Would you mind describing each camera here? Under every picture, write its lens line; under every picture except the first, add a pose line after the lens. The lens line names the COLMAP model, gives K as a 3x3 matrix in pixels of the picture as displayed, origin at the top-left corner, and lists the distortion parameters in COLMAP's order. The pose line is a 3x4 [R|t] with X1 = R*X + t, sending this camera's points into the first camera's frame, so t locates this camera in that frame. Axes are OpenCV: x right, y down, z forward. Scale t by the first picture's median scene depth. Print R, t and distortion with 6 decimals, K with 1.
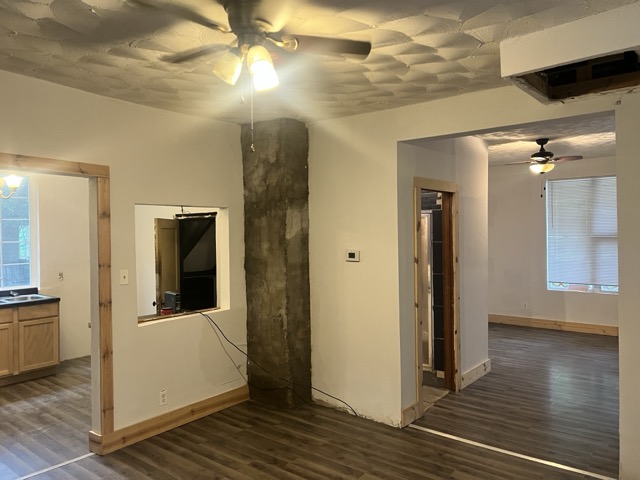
lens RADIAL K [[479.3, 0, 320.0], [0, 479.3, 240.0], [0, 0, 1]] dist [0.024835, -0.009320]
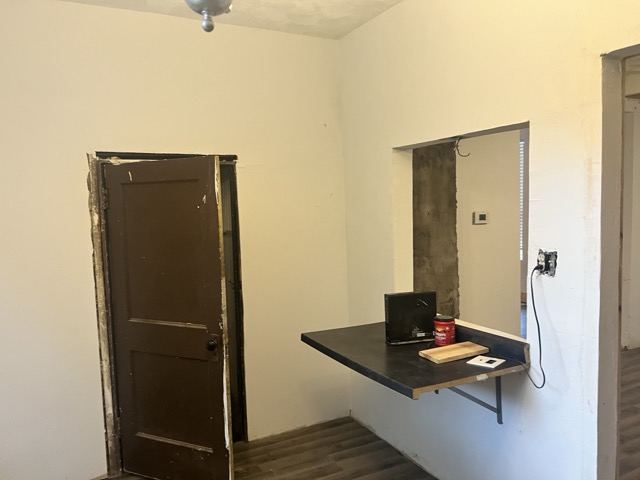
lens RADIAL K [[479.3, 0, 320.0], [0, 479.3, 240.0], [0, 0, 1]] dist [0.024835, -0.009320]
pose [[0.411648, -0.064575, 0.909052, -0.848778], [0.034816, 0.997873, 0.055119, 0.013843], [-0.910678, 0.008960, 0.413021, 0.869277]]
